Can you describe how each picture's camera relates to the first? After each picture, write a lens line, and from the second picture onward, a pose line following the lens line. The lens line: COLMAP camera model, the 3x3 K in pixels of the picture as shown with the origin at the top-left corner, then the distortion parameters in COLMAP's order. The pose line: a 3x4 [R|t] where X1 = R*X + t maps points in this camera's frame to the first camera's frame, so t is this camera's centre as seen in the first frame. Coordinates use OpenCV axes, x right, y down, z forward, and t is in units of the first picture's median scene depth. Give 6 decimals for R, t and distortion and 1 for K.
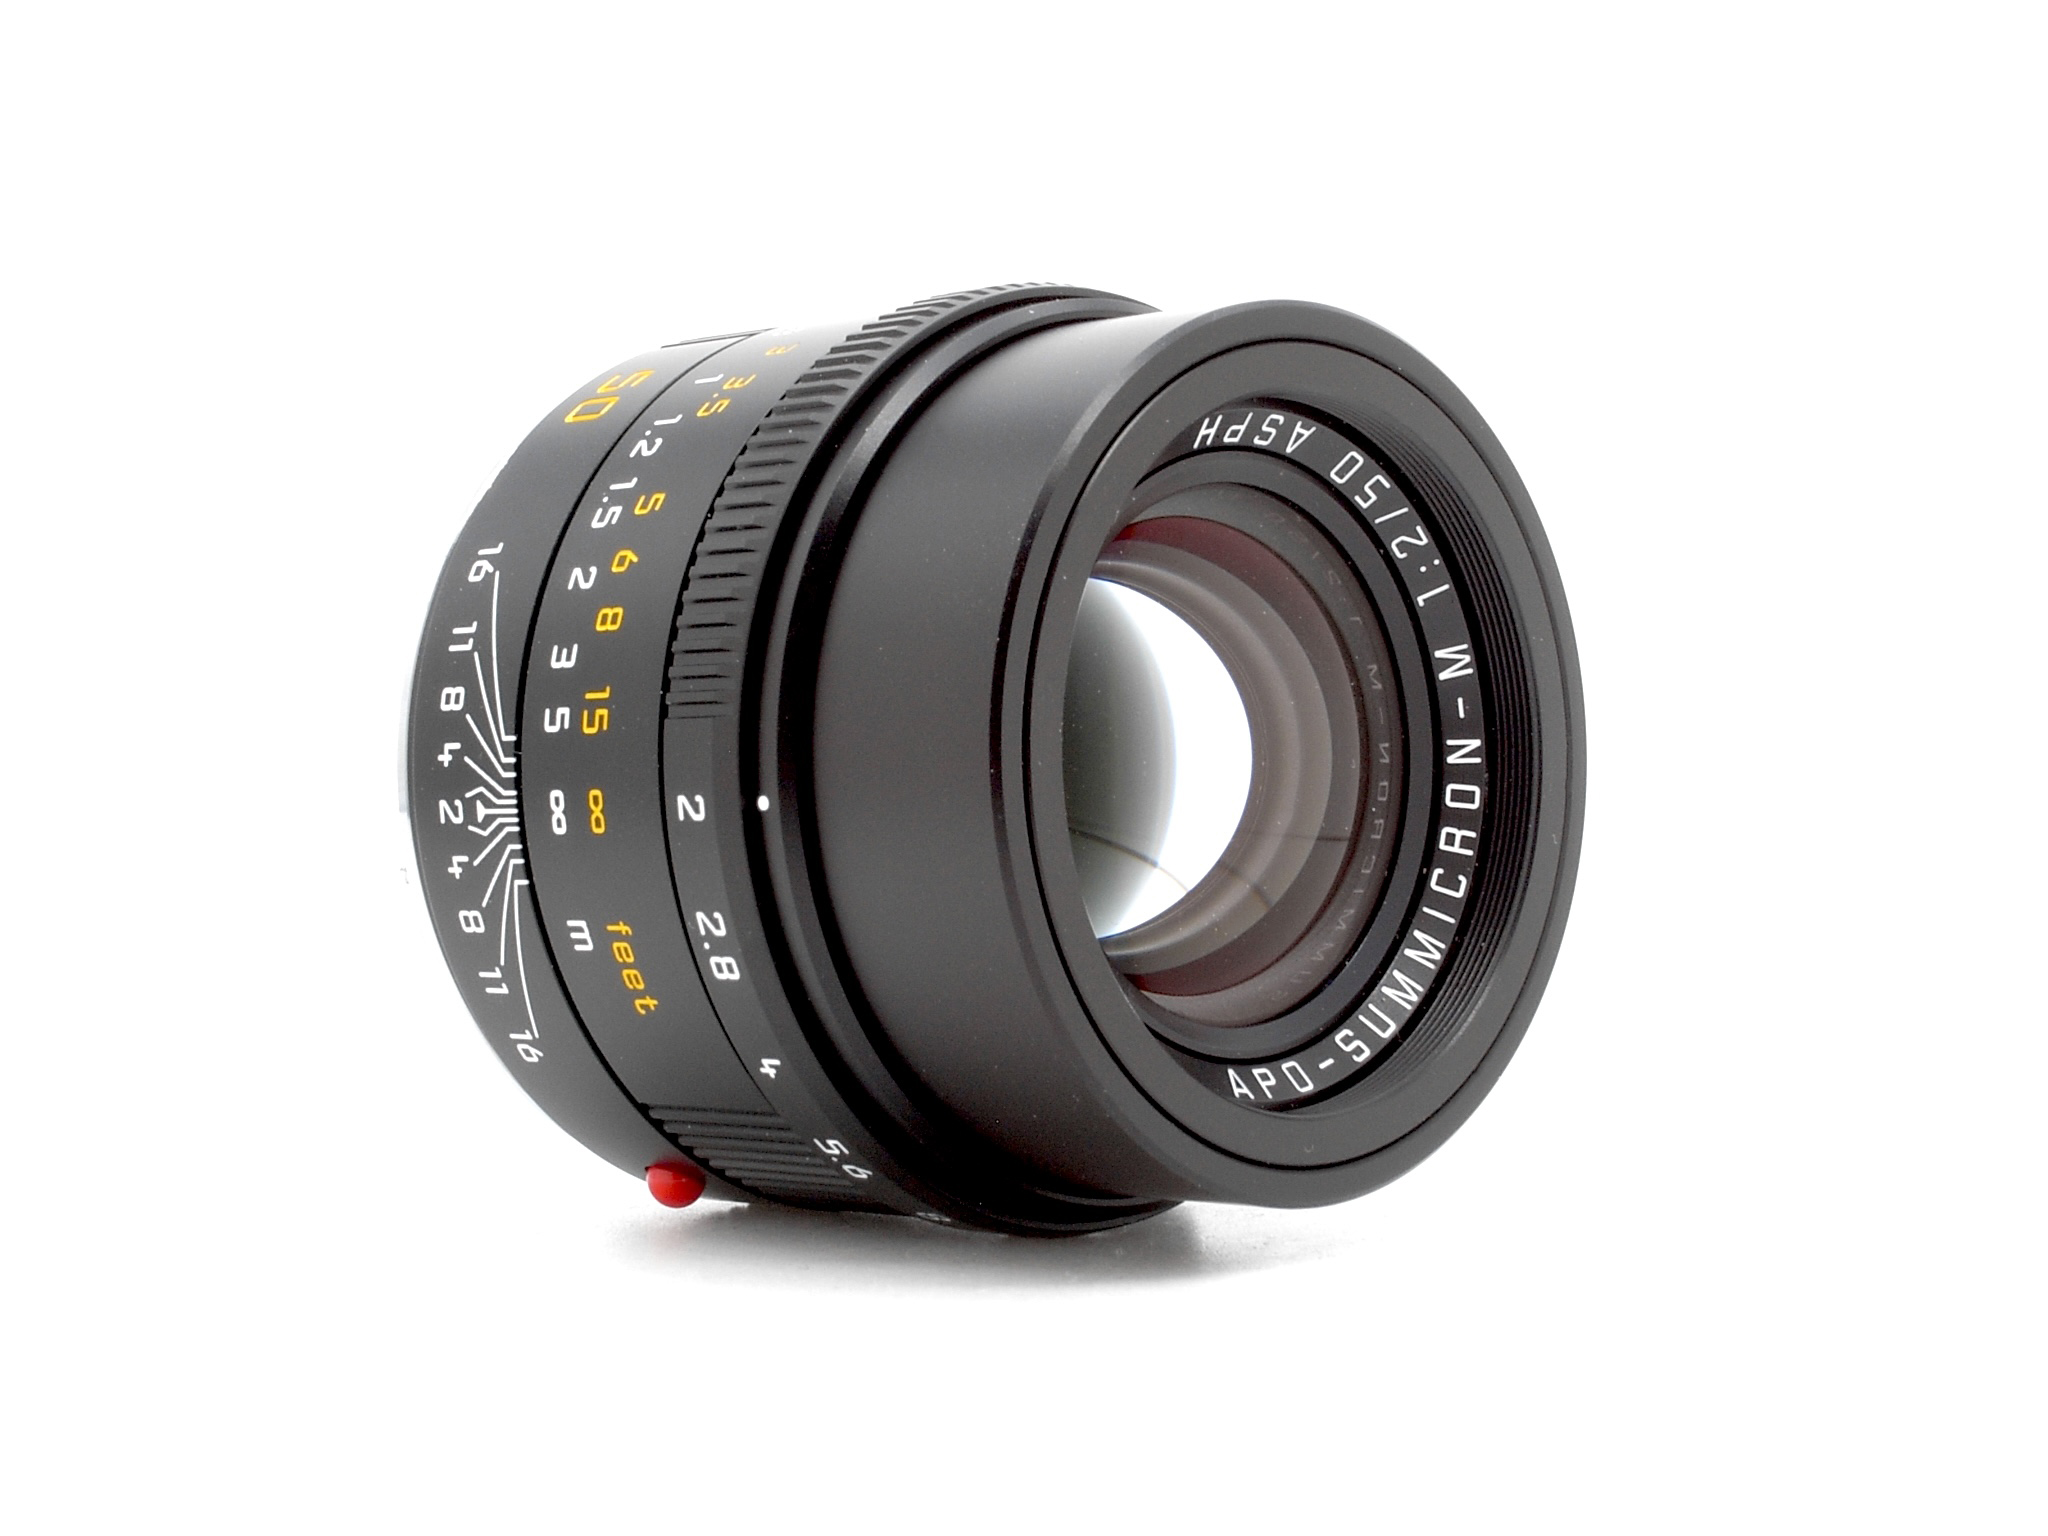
lens RADIAL K [[3946.1, 0, 1024.0], [0, 3946.1, 768.0], [0, 0, 1]] dist [0.131964, -3.396290]
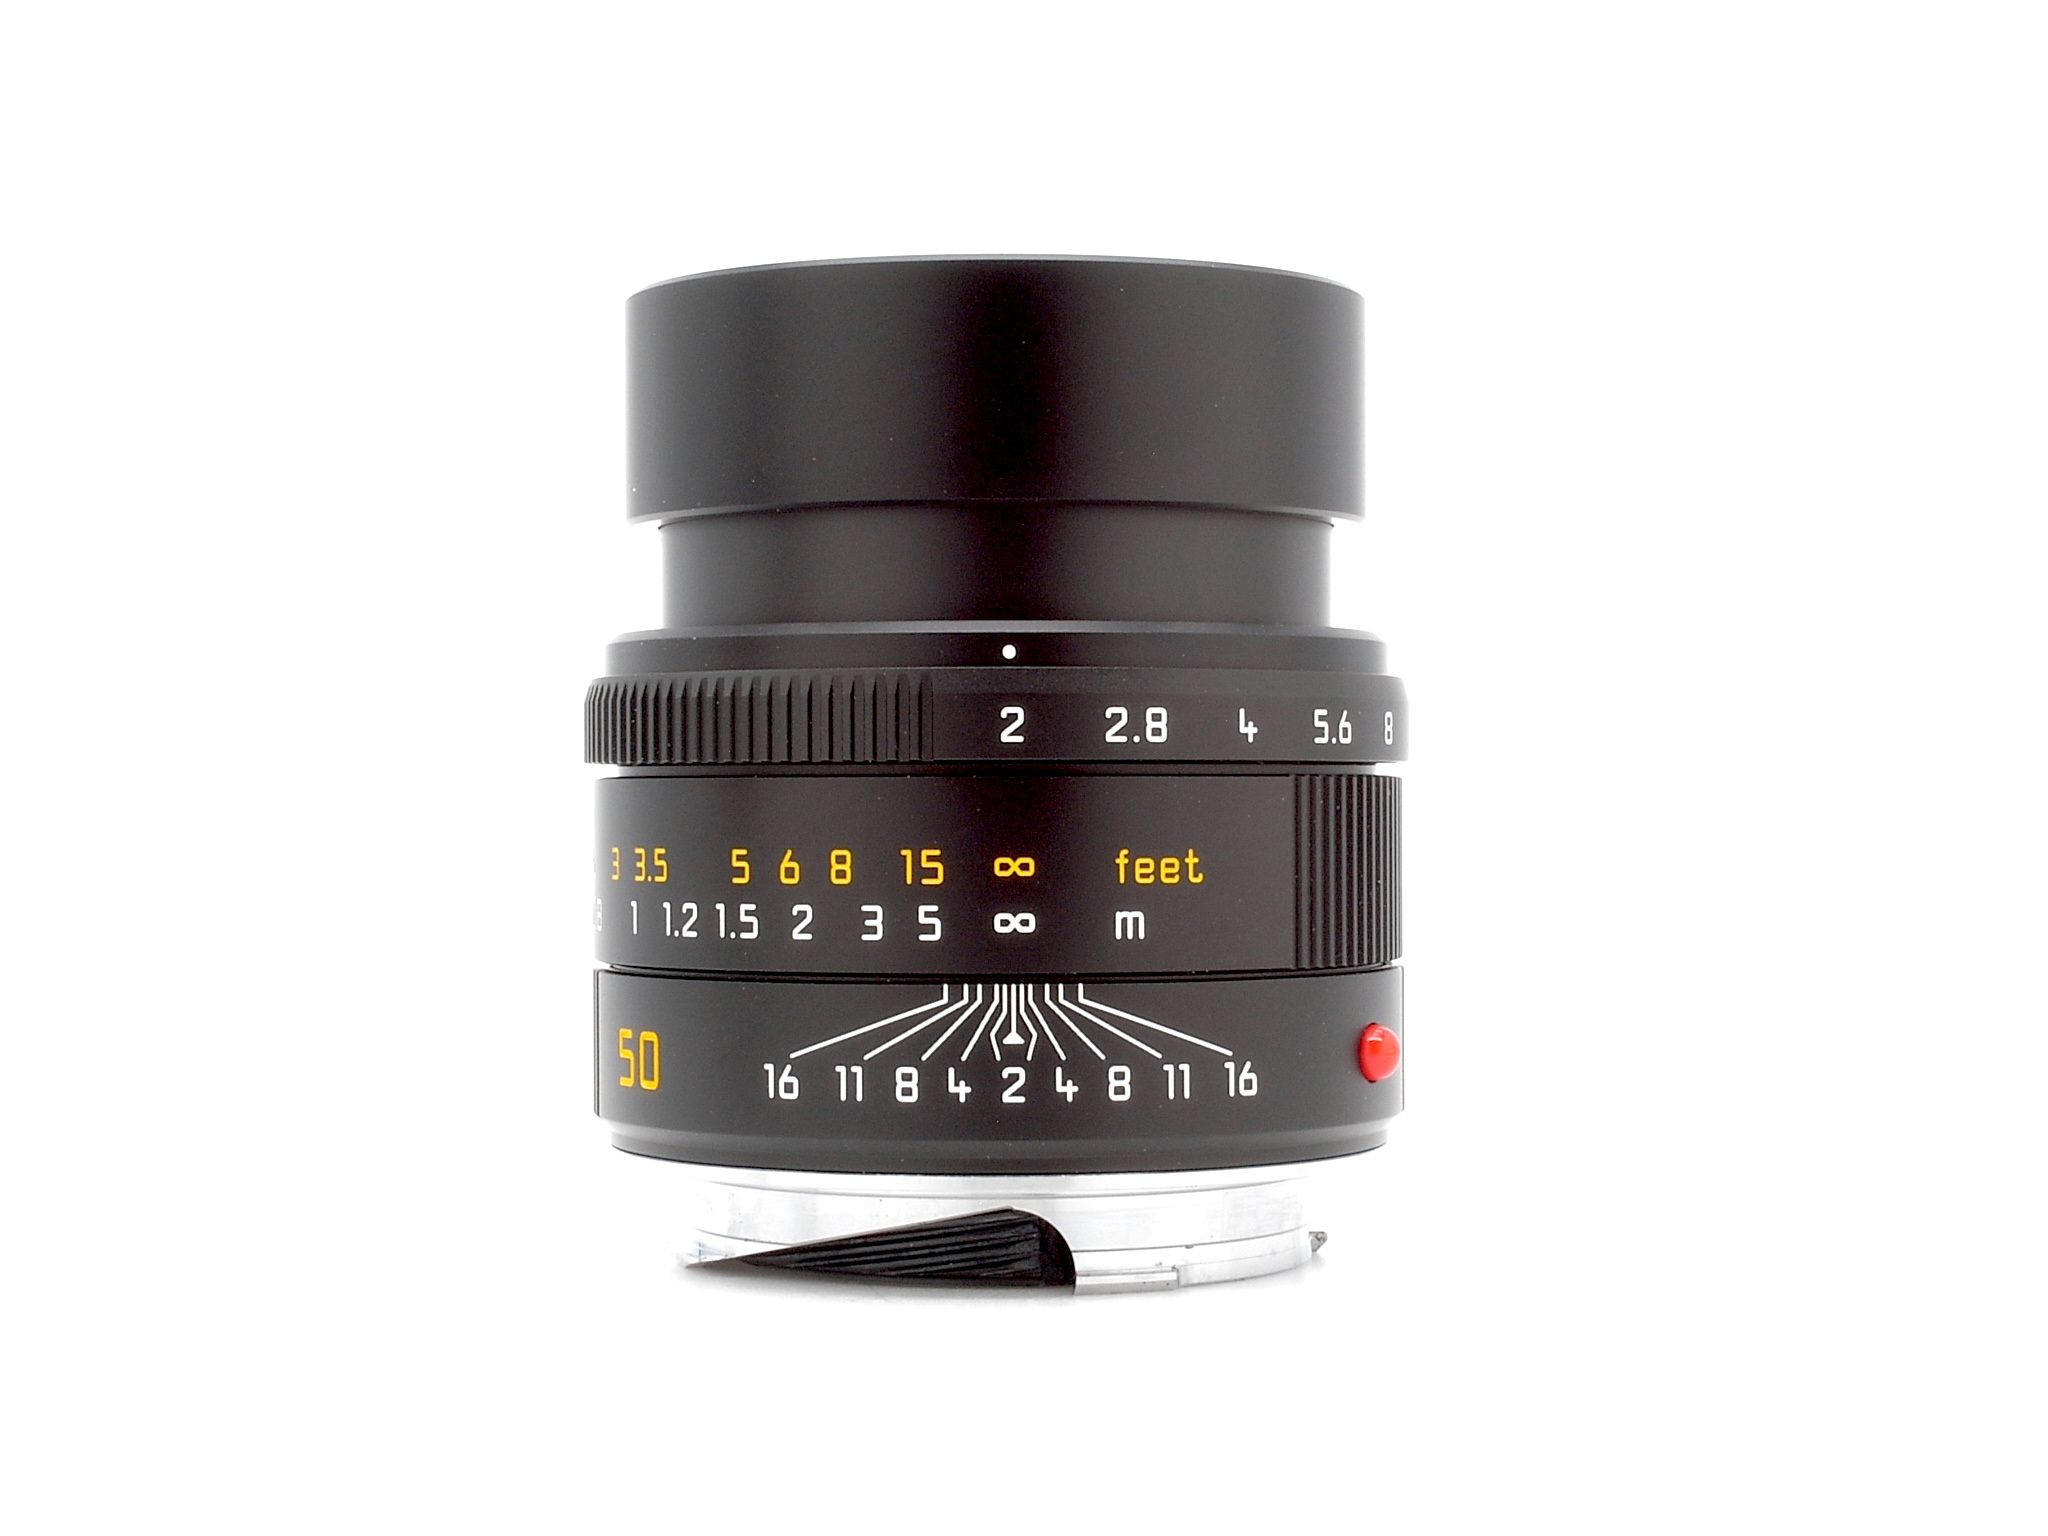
lens RADIAL K [[3946.1, 0, 1024.0], [0, 3946.1, 768.0], [0, 0, 1]] dist [0.131964, -3.396290]
pose [[0.048777, -0.713427, 0.699030, -0.815034], [0.998299, 0.012436, -0.056967, 0.072253], [0.031949, 0.700619, 0.712820, 0.190544]]
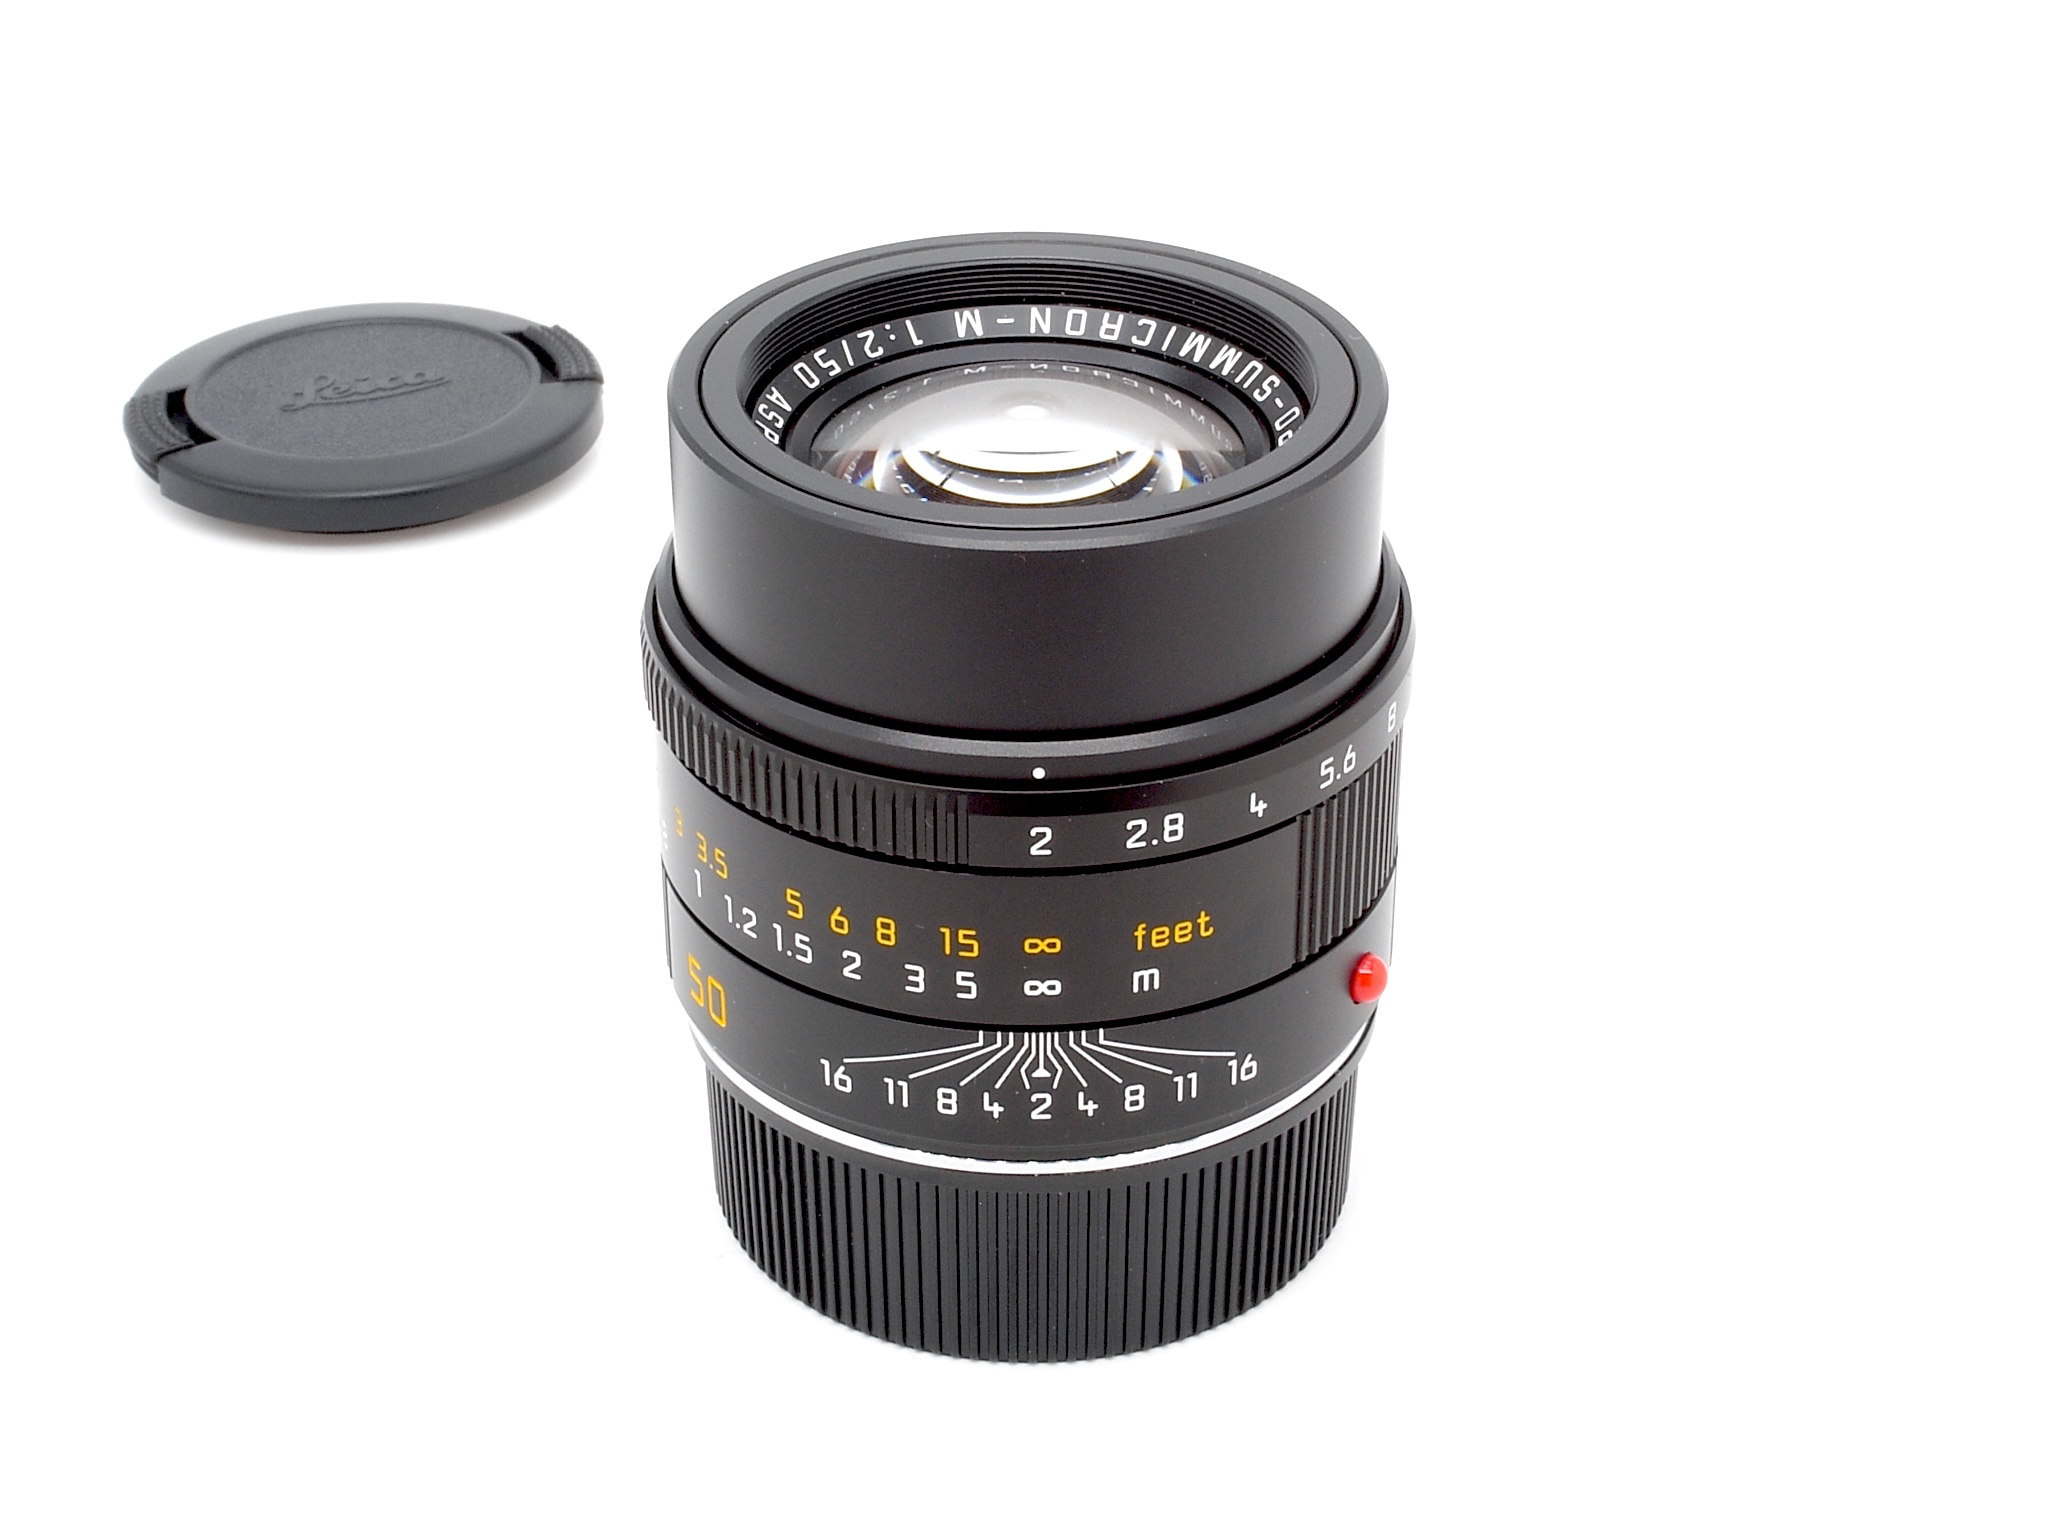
lens RADIAL K [[3946.1, 0, 1024.0], [0, 3946.1, 768.0], [0, 0, 1]] dist [0.131964, -3.396290]
pose [[0.057317, -0.969317, 0.239039, -0.329840], [0.997619, 0.046410, -0.051013, 0.061743], [0.038354, 0.241394, 0.969669, -0.181965]]
